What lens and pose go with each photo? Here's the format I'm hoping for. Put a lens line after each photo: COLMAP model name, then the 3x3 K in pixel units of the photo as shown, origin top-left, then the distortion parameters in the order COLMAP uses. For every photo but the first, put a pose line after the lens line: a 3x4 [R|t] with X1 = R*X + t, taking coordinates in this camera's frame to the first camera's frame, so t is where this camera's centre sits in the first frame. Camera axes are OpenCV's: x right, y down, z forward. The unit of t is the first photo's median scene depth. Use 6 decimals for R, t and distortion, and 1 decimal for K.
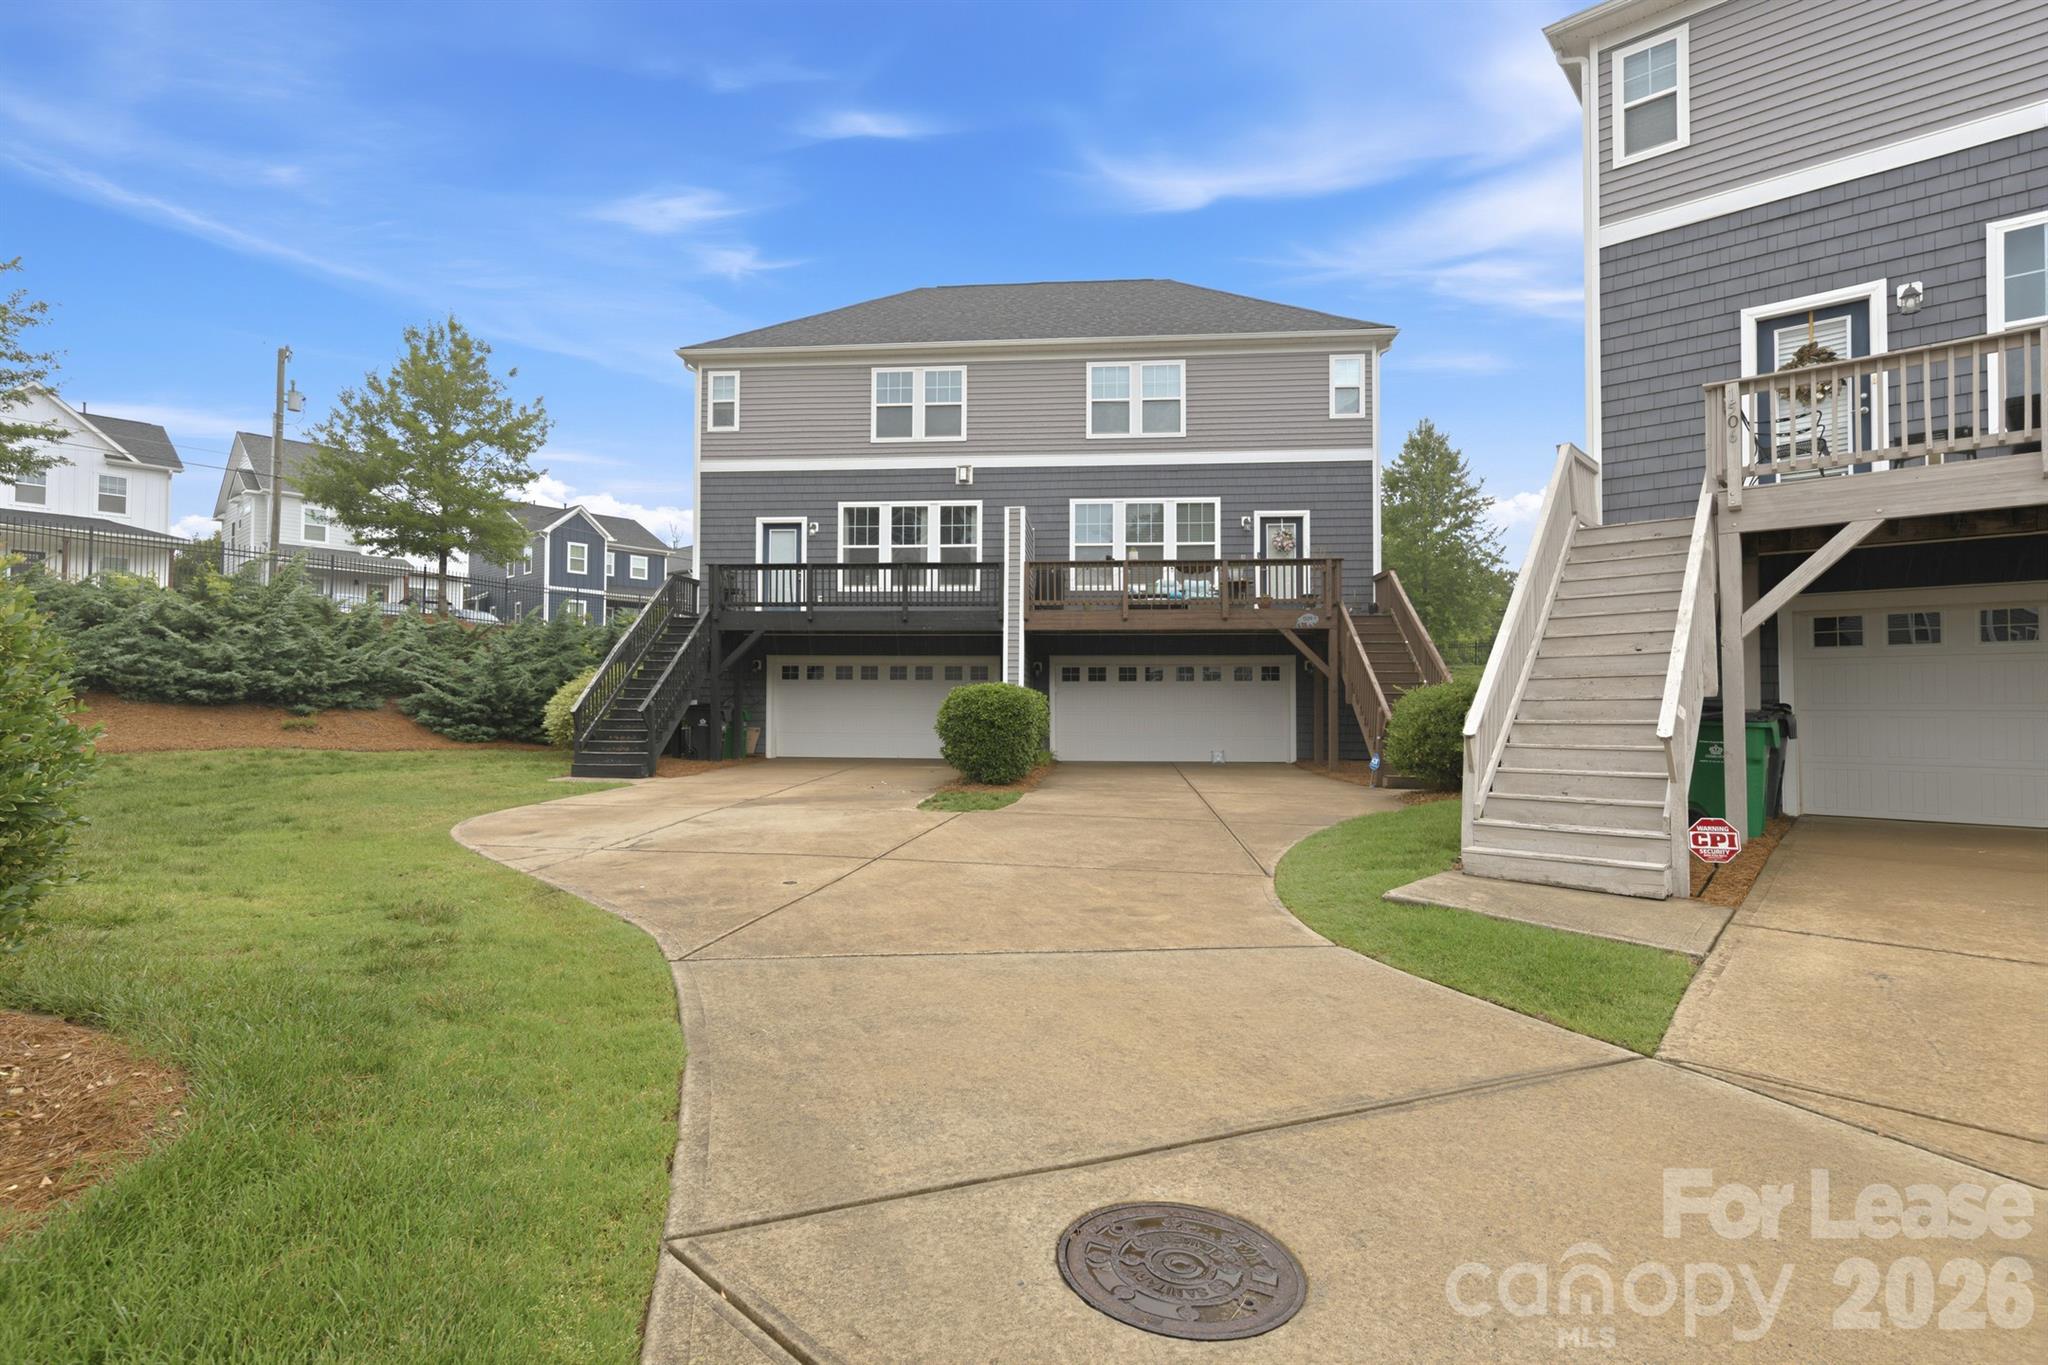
lens RADIAL K [[1049.8, 0, 1024.0], [0, 1049.8, 682.5], [0, 0, 1]] dist [0.000149, -0.000296]
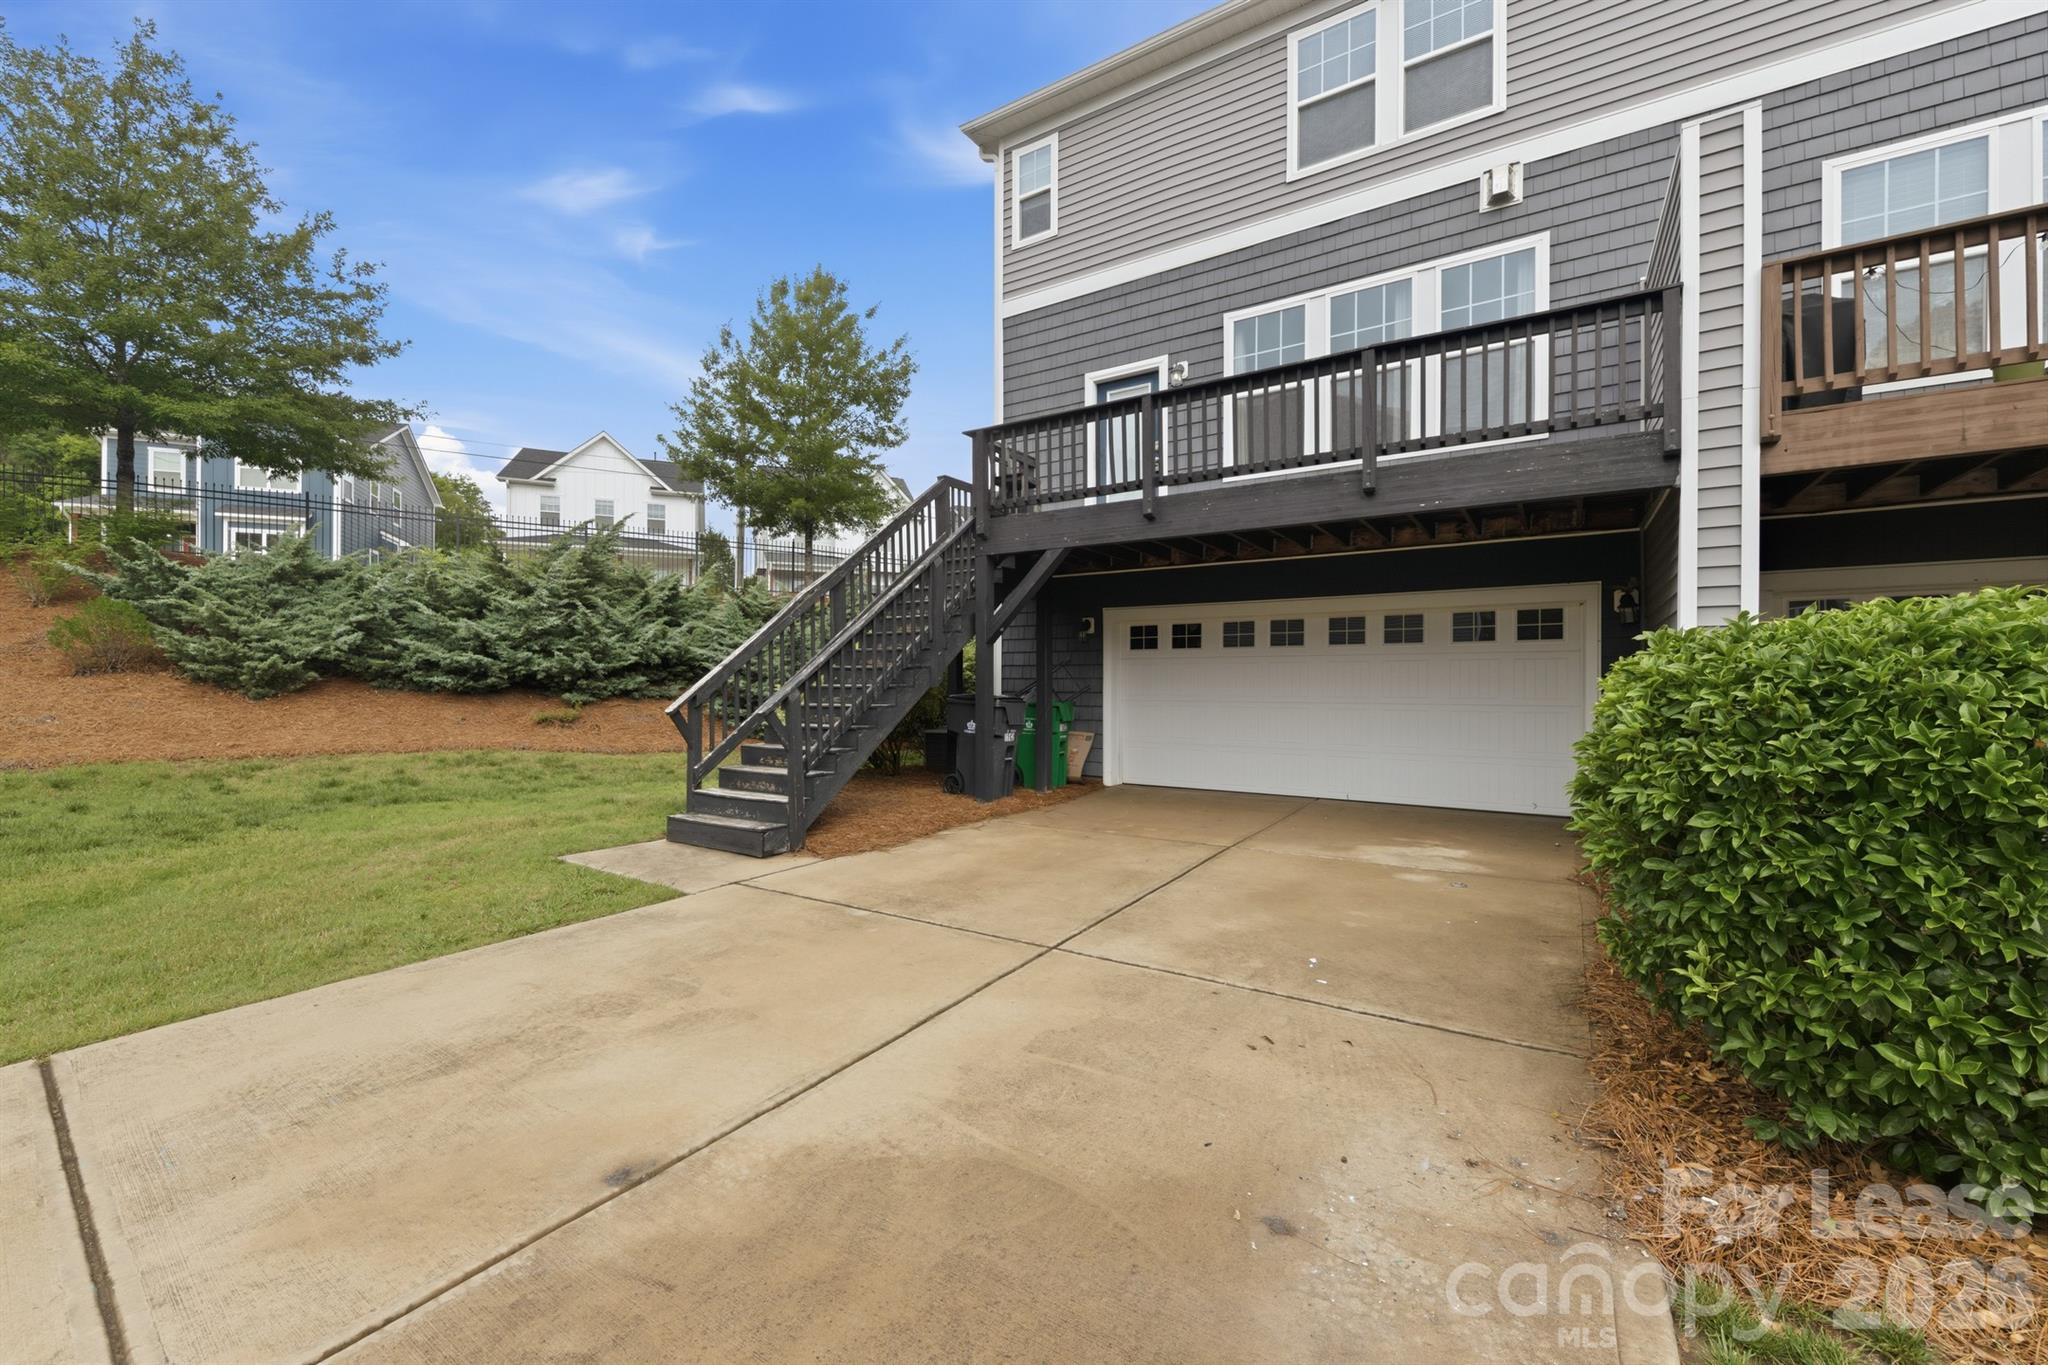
lens RADIAL K [[814.6, 0, 1024.0], [0, 814.6, 682.5], [0, 0, 1]] dist [0.005833, 0.000013]
pose [[0.887301, -0.004611, -0.461168, -0.076843], [0.012015, 0.999842, 0.013120, 0.008512], [0.461034, -0.017182, 0.887216, 0.581615]]
